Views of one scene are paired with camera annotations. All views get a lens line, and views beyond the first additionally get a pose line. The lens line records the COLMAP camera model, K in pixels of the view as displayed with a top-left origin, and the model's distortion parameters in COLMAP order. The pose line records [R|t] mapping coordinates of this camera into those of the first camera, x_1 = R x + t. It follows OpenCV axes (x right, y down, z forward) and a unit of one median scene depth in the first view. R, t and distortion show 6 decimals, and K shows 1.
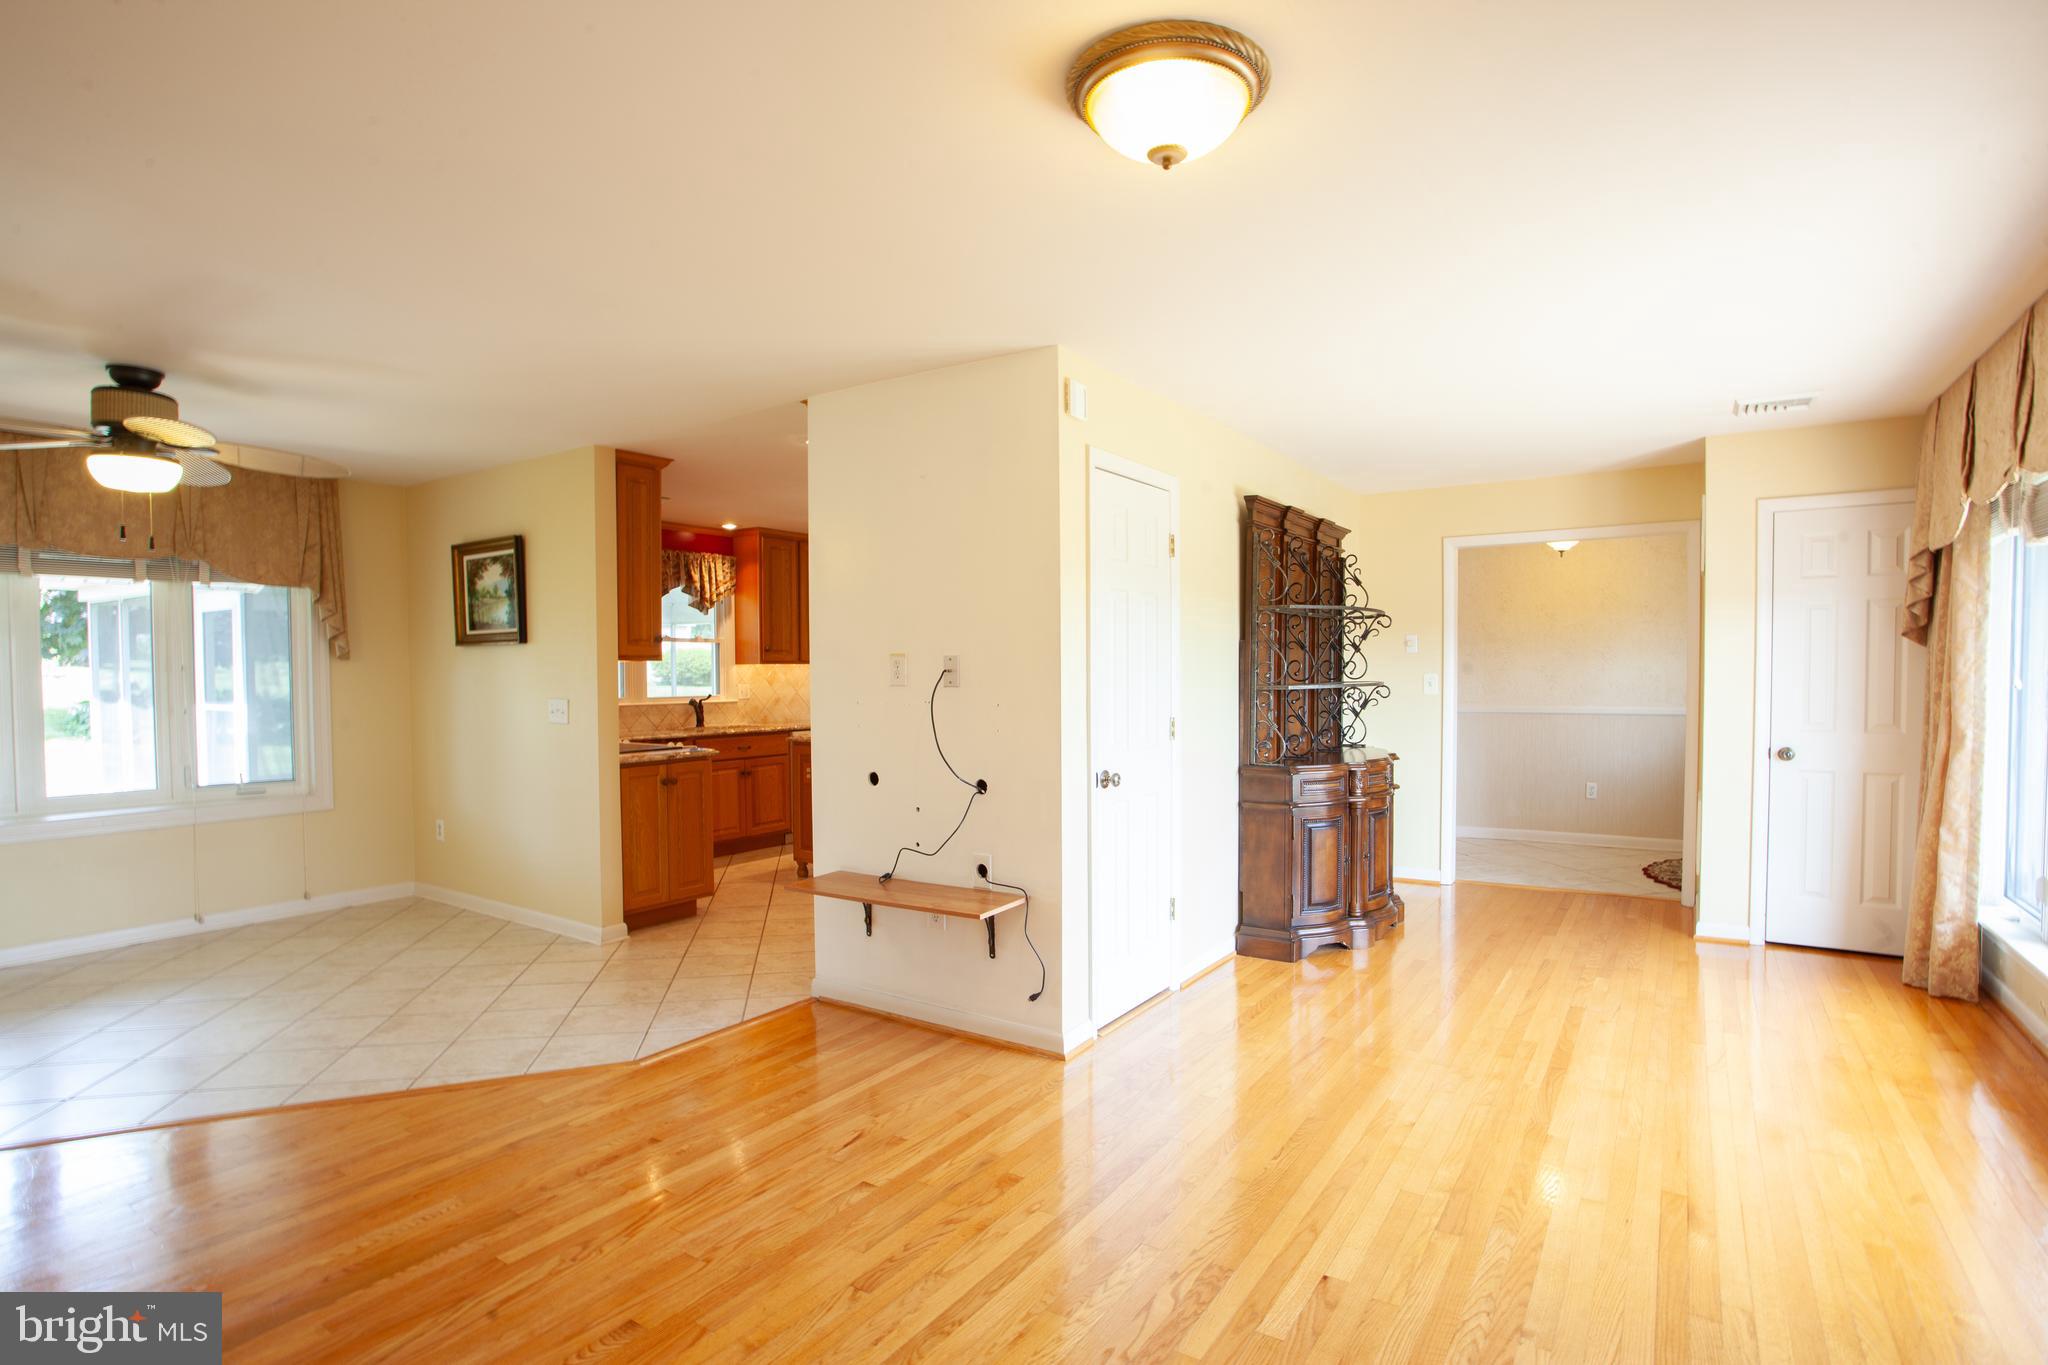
lens RADIAL K [[1006.0, 0, 1022.3], [0, 1006.0, 700.6], [0, 0, 1]] dist [-0.064482, 0.028928]
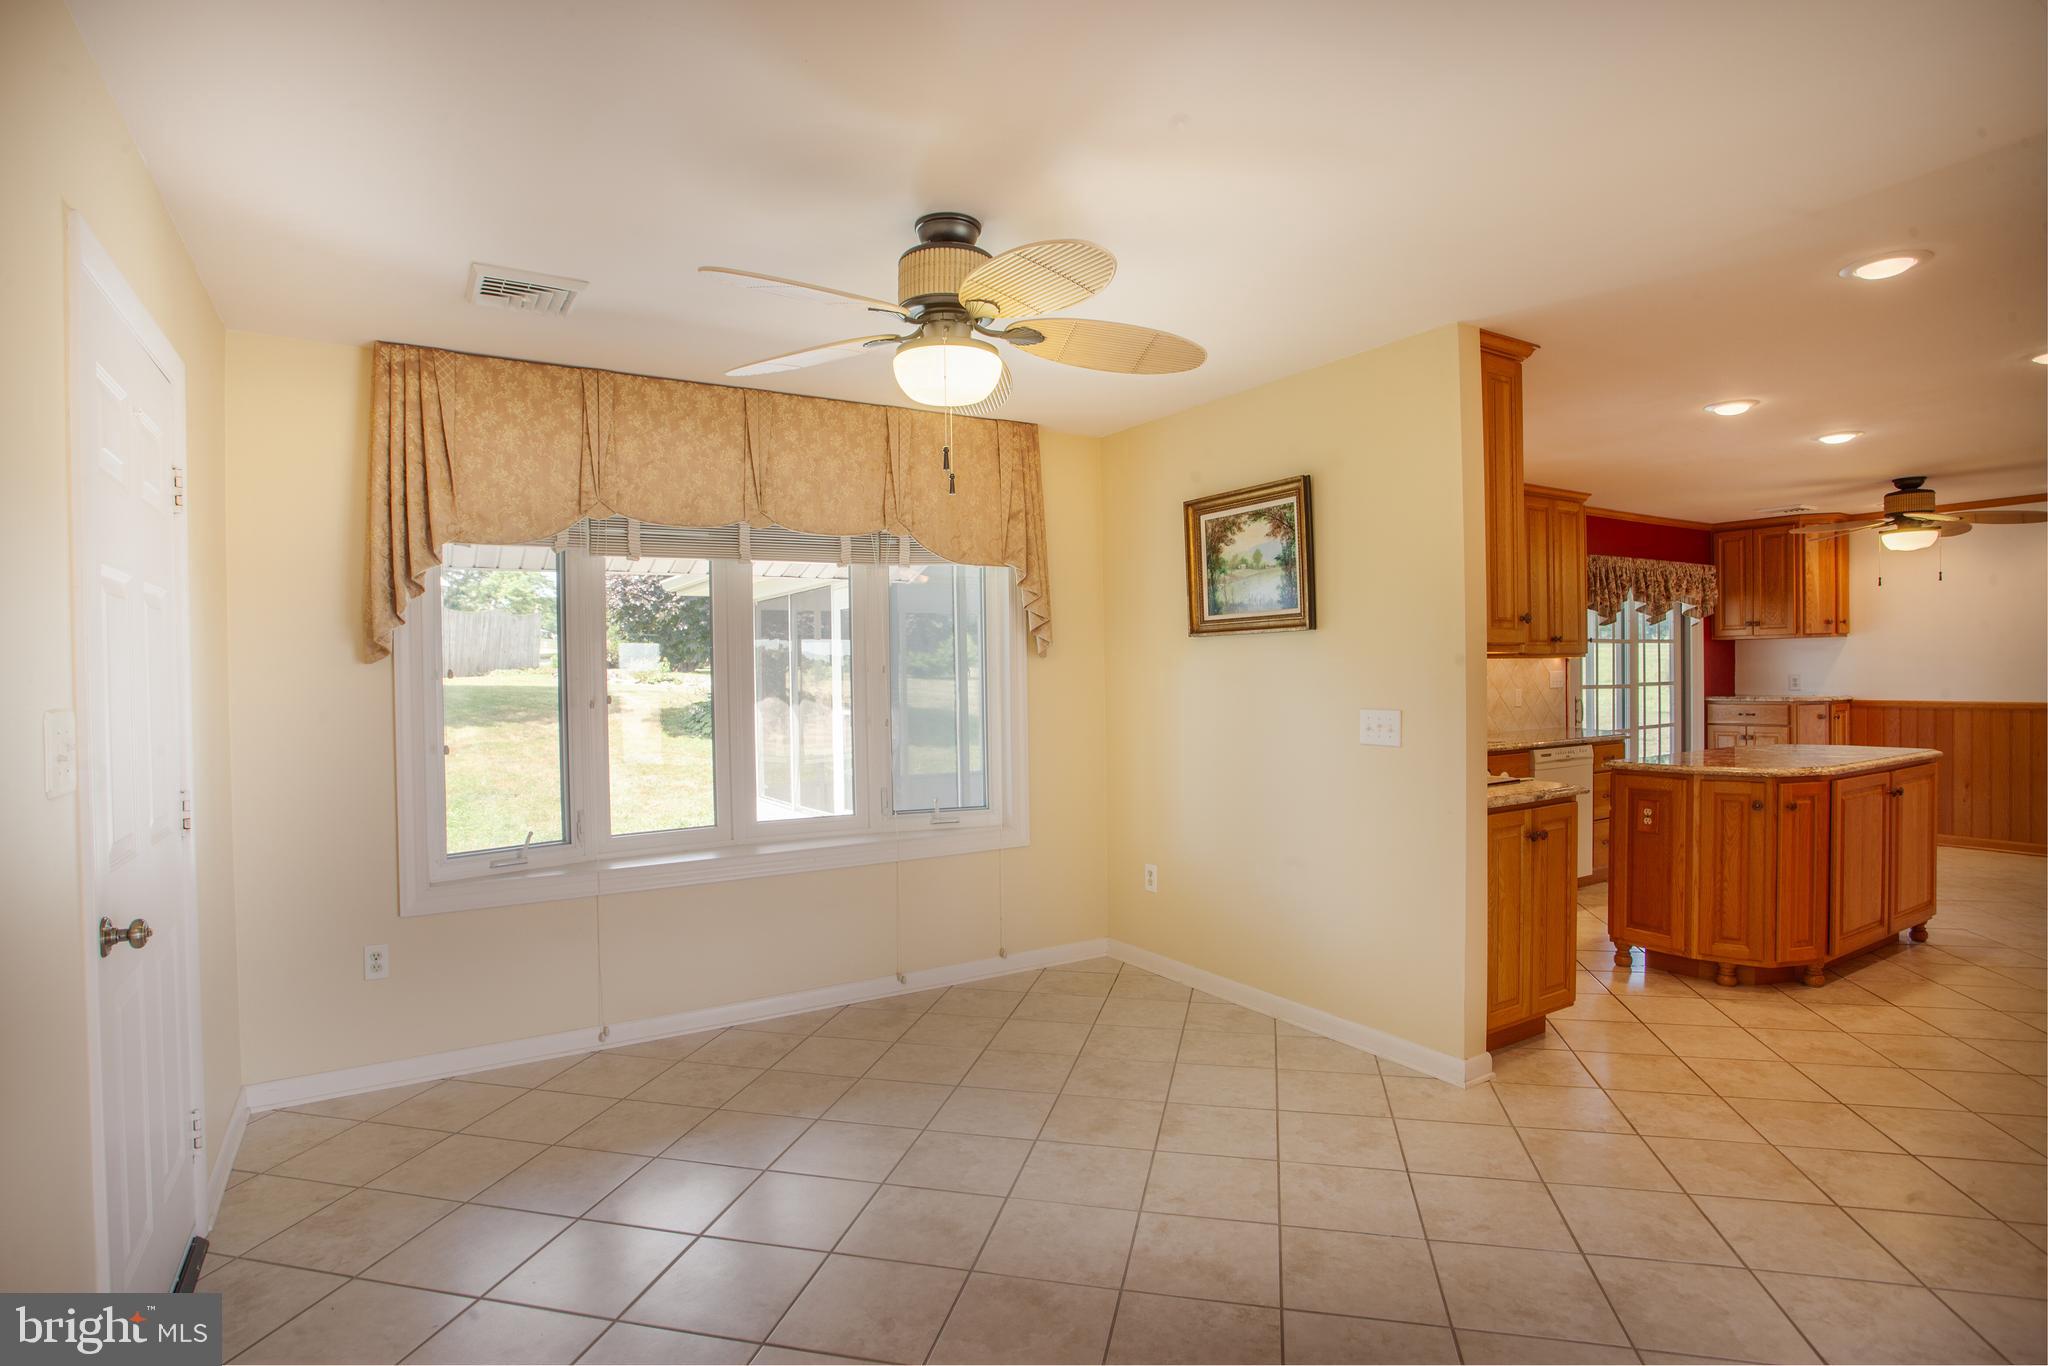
lens RADIAL K [[1006.0, 0, 1022.3], [0, 1006.0, 701.1], [0, 0, 1]] dist [-0.064482, 0.028928]
pose [[0.912823, 0.000424, -0.408355, -0.393102], [0.000620, 0.999997, 0.002423, -0.008903], [0.408355, -0.002465, 0.912820, 0.266244]]
